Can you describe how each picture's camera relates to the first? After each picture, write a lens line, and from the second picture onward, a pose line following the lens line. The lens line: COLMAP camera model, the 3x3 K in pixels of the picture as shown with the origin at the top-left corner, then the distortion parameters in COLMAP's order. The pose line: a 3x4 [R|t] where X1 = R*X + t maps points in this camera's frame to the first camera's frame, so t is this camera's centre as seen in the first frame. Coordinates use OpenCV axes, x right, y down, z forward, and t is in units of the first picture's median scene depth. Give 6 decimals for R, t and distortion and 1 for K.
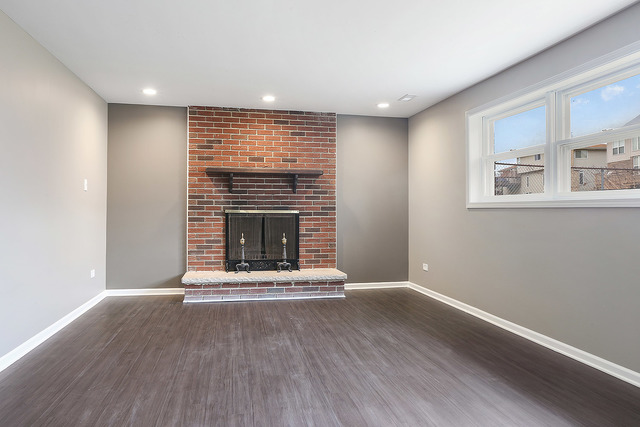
lens RADIAL K [[426.9, 0, 320.0], [0, 426.9, 213.5], [0, 0, 1]] dist [-0.000058, -0.000043]
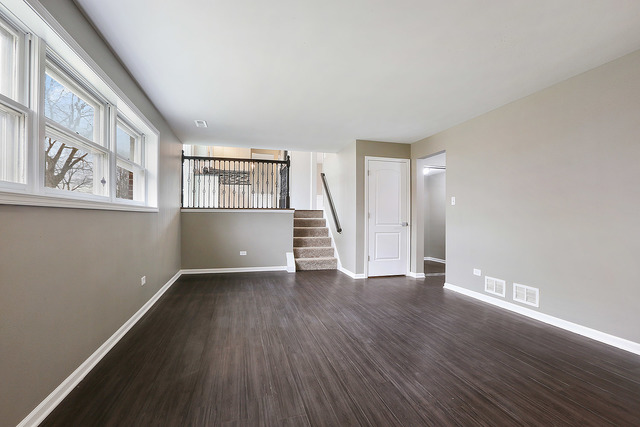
lens RADIAL K [[289.0, 0, 320.0], [0, 289.0, 213.5], [0, 0, 1]] dist [-0.013343, -0.000009]
pose [[-0.997892, -0.008697, -0.064305, 0.147979], [-0.008366, 0.999950, -0.005409, -0.003960], [0.064349, -0.004860, -0.997916, 1.813721]]
